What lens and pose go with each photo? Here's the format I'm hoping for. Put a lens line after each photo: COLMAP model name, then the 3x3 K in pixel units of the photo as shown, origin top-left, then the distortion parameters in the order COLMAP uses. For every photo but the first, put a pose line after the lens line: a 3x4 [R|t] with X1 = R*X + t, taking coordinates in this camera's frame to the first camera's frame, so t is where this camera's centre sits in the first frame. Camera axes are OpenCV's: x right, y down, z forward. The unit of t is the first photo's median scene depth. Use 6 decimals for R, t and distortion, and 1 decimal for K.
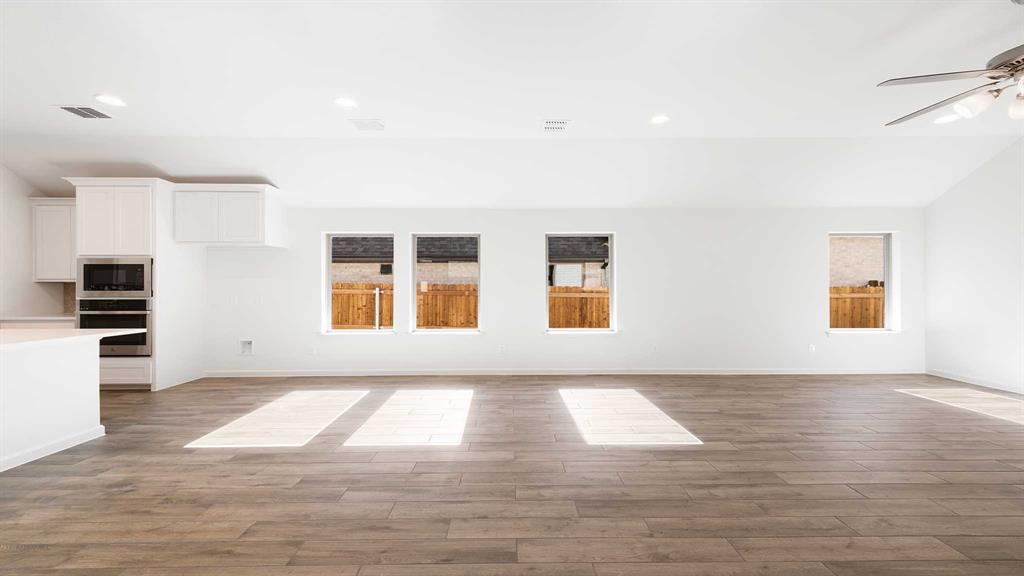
lens RADIAL K [[400.0, 0, 517.9], [0, 400.0, 290.6], [0, 0, 1]] dist [0.003104, -0.000031]
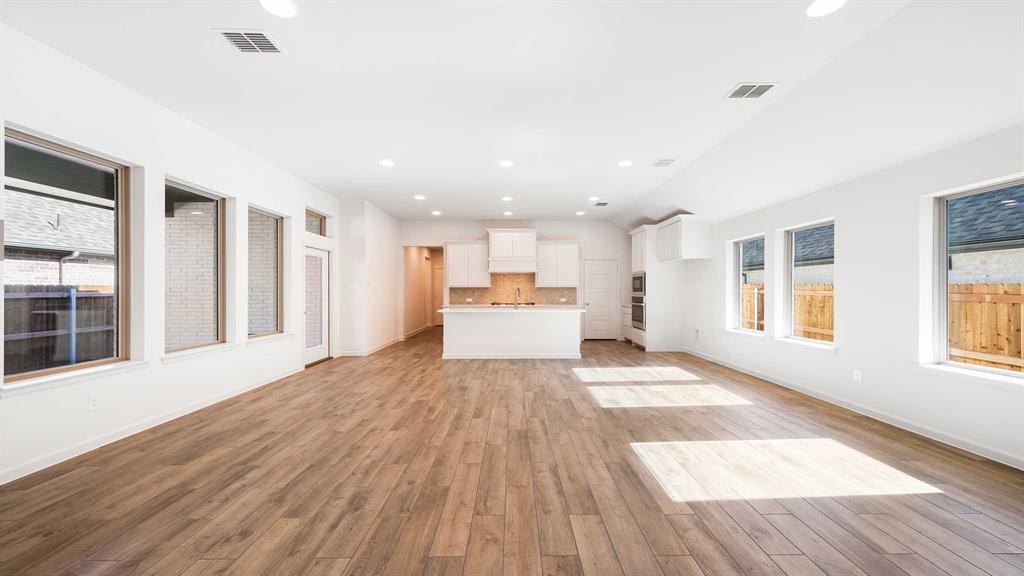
lens RADIAL K [[418.5, 0, 513.0], [0, 418.5, 292.9], [0, 0, 1]] dist [-0.000112, -0.000100]
pose [[-0.018077, 0.005794, -0.999820, 0.855005], [-0.005737, 0.999966, 0.005899, -0.002167], [0.999820, 0.005842, -0.018043, 0.481192]]
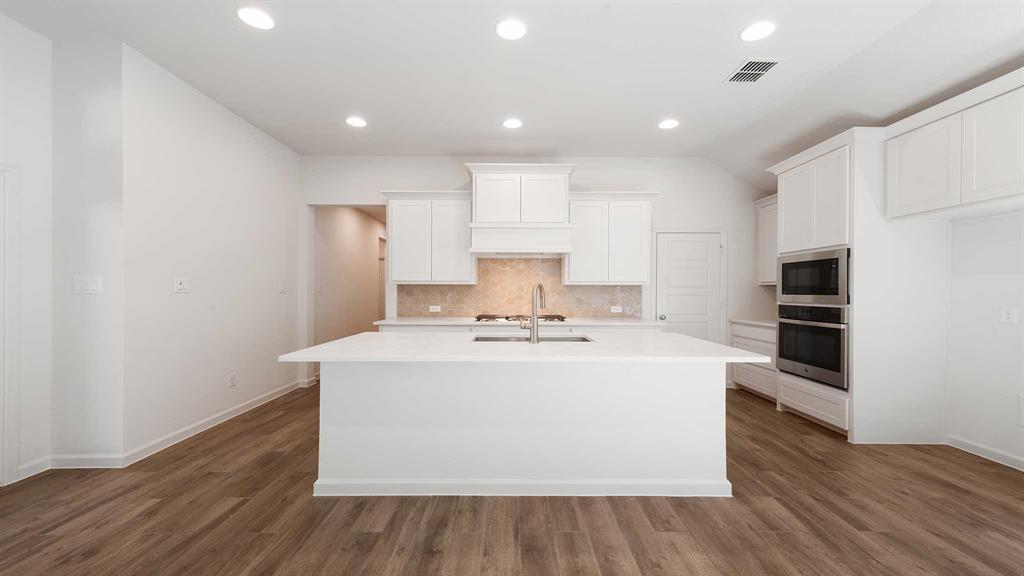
lens RADIAL K [[400.0, 0, 516.3], [0, 400.0, 290.4], [0, 0, 1]] dist [0.003104, -0.000031]
pose [[-0.012032, 0.000868, -0.999927, -0.221968], [-0.009458, 0.999955, 0.000981, -0.004091], [0.999883, 0.009469, -0.012023, 0.445114]]
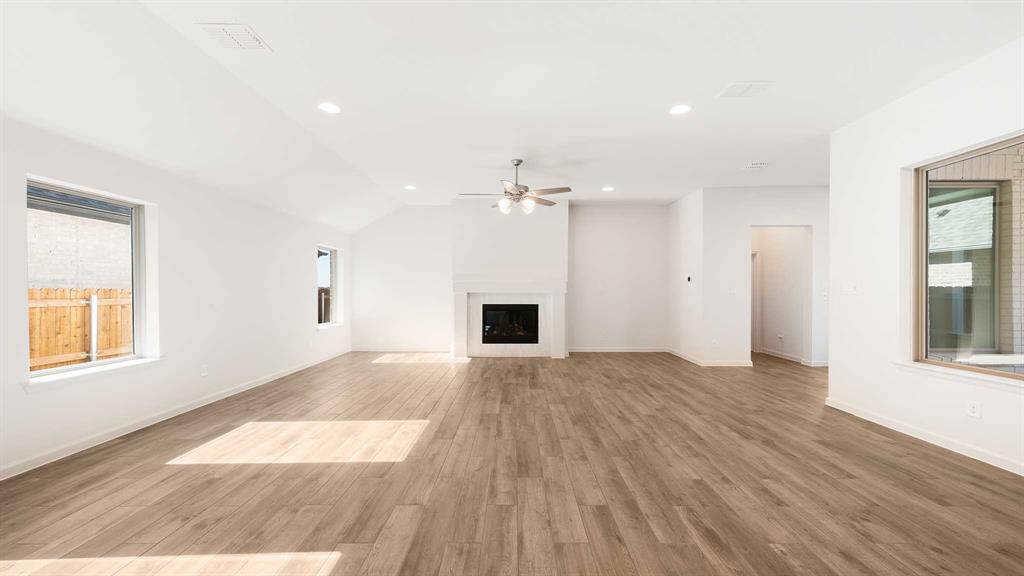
lens RADIAL K [[400.0, 0, 516.0], [0, 400.0, 285.6], [0, 0, 1]] dist [0.003104, -0.000031]
pose [[0.016692, 0.014045, 0.999762, -0.496488], [0.005320, 0.999886, -0.014136, -0.002321], [-0.999847, 0.005554, 0.016615, 0.486211]]
